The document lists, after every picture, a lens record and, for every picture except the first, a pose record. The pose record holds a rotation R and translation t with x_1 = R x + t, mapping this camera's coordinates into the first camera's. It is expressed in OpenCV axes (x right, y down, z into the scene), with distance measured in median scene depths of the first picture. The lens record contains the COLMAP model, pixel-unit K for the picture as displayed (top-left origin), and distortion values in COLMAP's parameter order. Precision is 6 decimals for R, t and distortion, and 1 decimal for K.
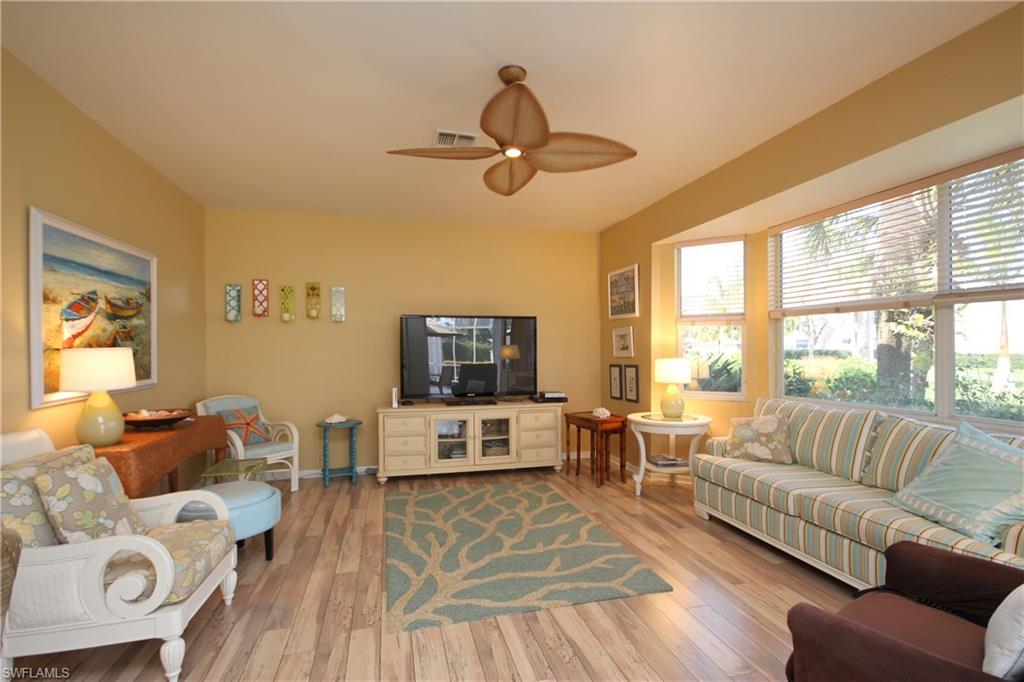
lens RADIAL K [[498.9, 0, 514.3], [0, 498.9, 346.2], [0, 0, 1]] dist [-0.001531, 0.000009]
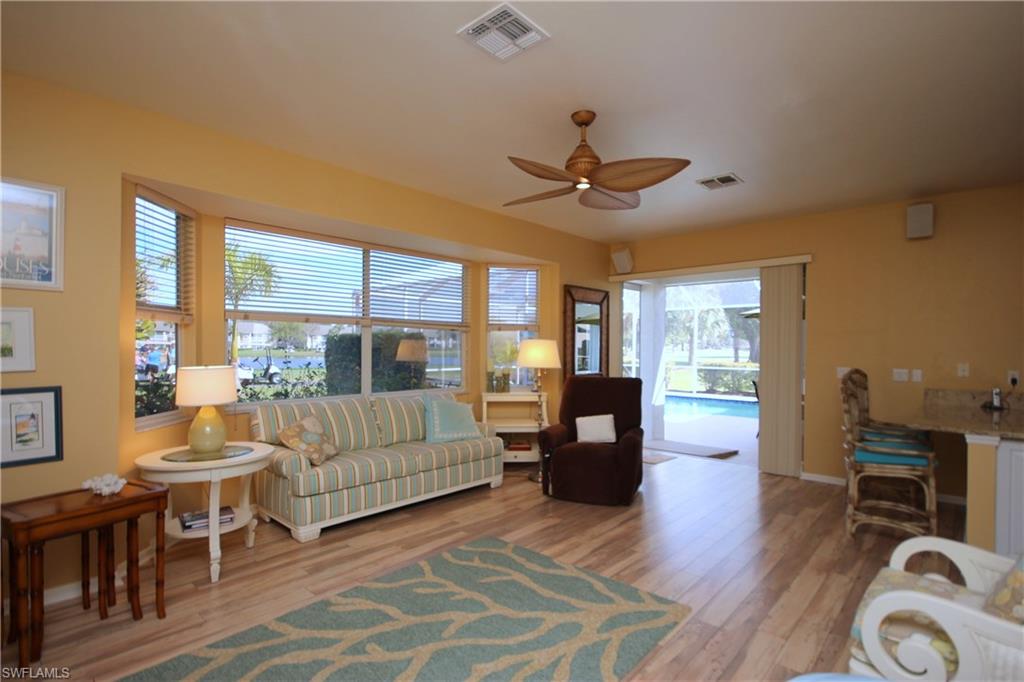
lens RADIAL K [[498.9, 0, 515.1], [0, 498.9, 346.3], [0, 0, 1]] dist [-0.001531, 0.000009]
pose [[-0.557669, 0.003107, 0.830058, -0.740739], [-0.009975, 0.999896, -0.010445, -0.008066], [-0.830004, -0.014105, -0.557579, 1.501849]]
